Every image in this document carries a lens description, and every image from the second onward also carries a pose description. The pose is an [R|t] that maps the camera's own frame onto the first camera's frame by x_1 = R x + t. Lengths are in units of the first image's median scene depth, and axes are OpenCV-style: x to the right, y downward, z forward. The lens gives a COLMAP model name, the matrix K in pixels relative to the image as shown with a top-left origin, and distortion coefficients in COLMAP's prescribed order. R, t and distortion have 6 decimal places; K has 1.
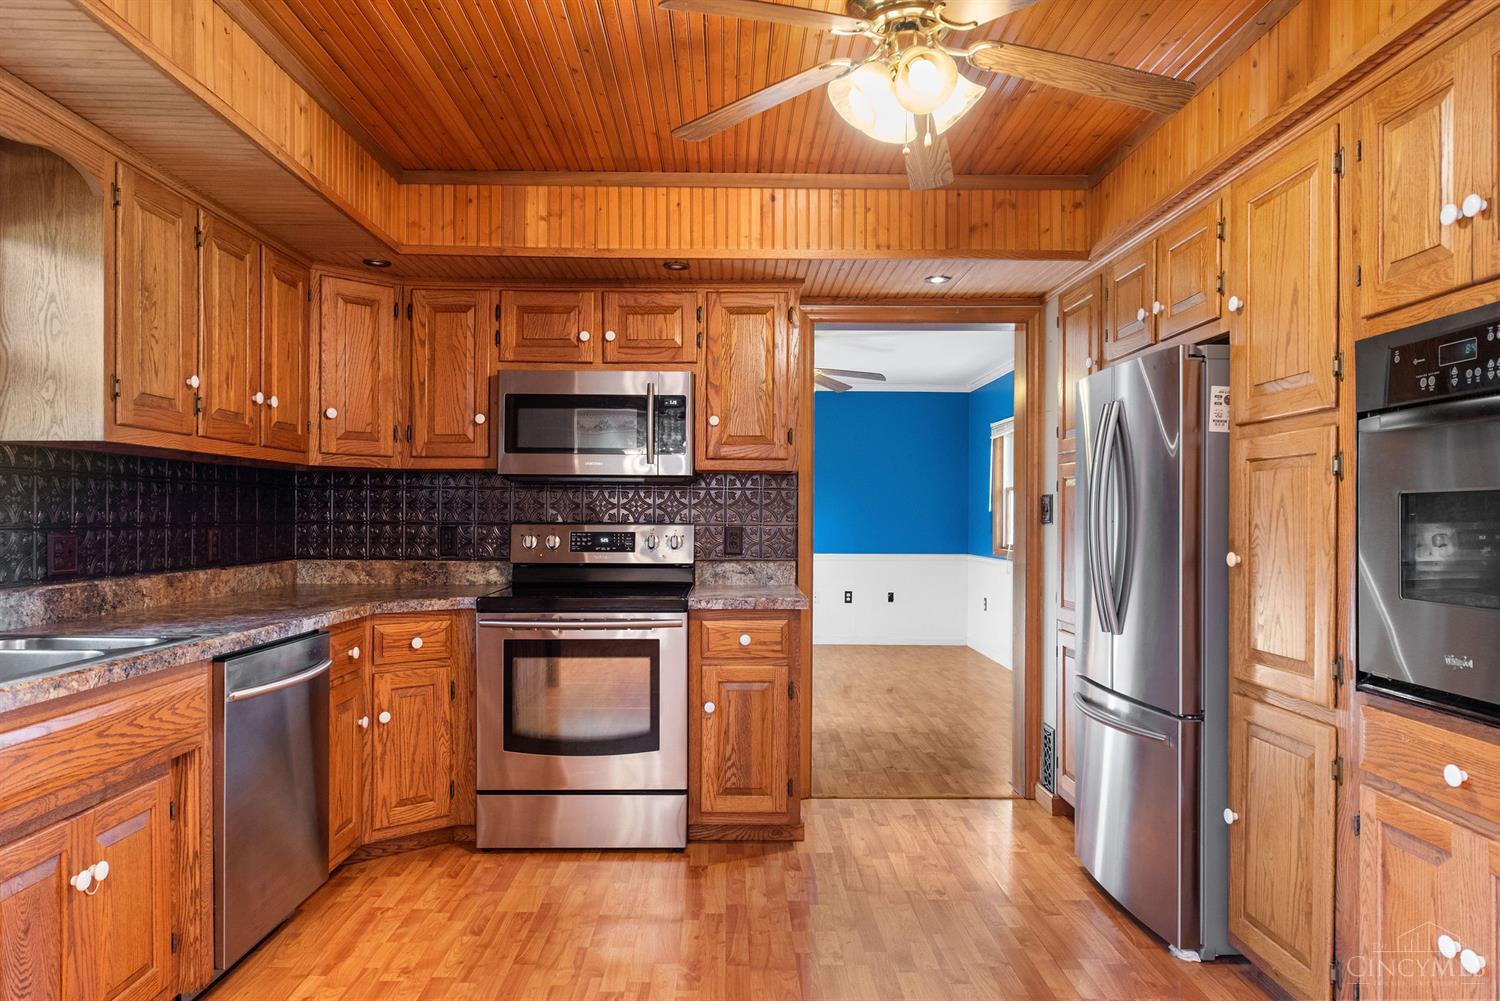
lens RADIAL K [[980.9, 0, 750.0], [0, 980.9, 500.5], [0, 0, 1]] dist [0.001569, 0.001127]
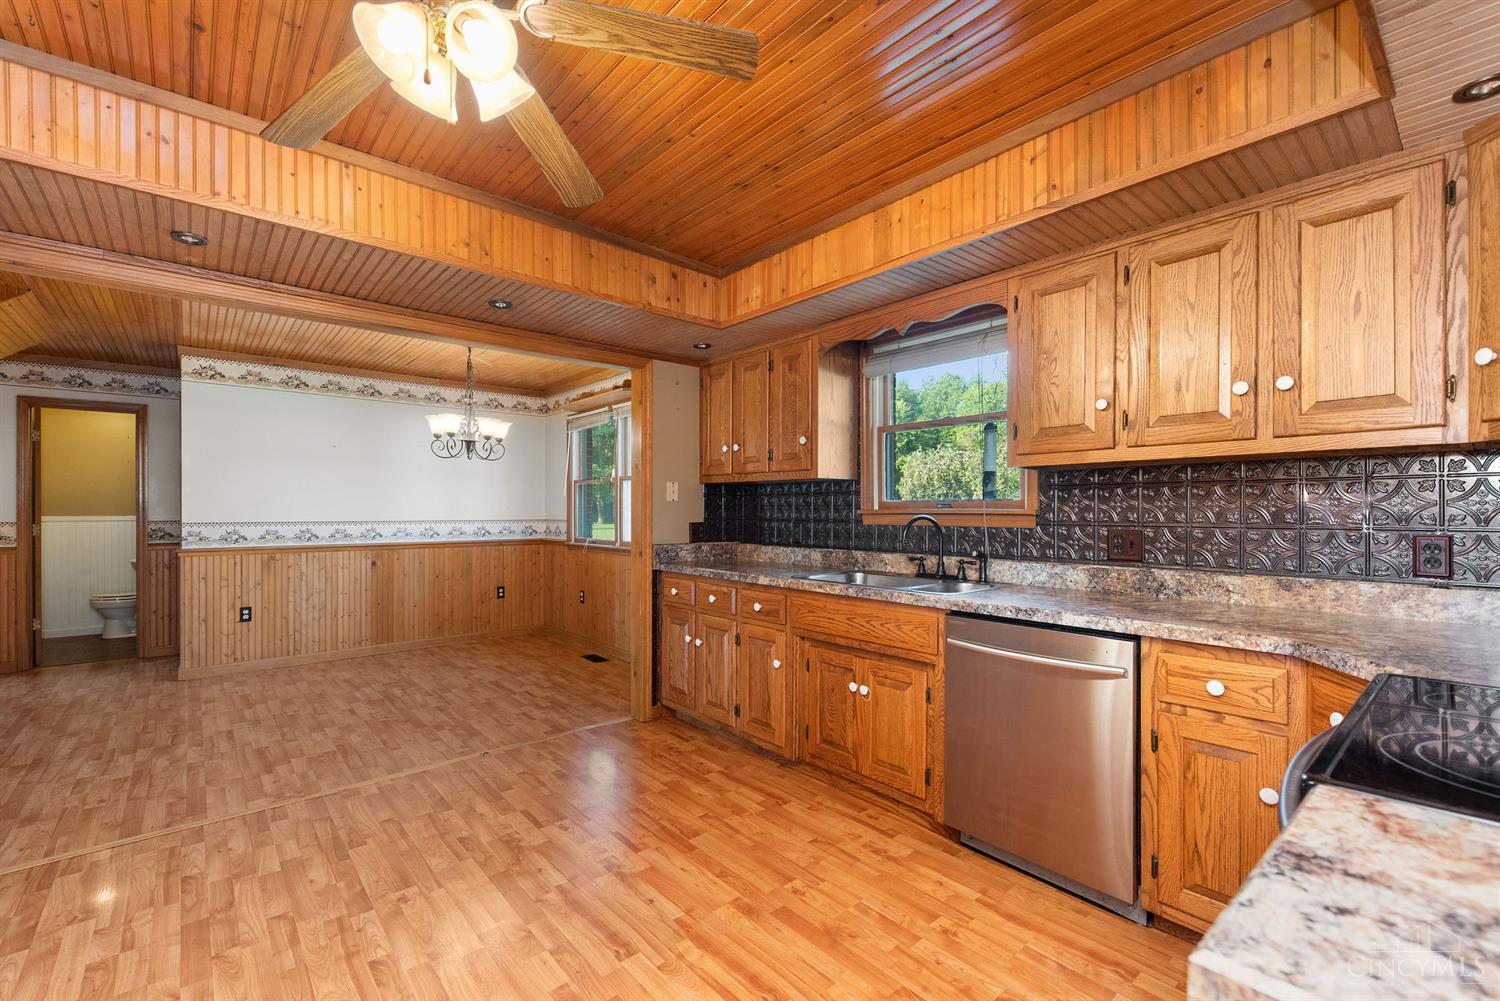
lens RADIAL K [[649.8, 0, 748.5], [0, 649.8, 511.8], [0, 0, 1]] dist [0.000998, 0.000101]
pose [[-0.772514, -0.011259, -0.634898, 0.279015], [0.001623, 0.999805, -0.019705, 0.026300], [0.634995, -0.016253, -0.772345, 1.400003]]
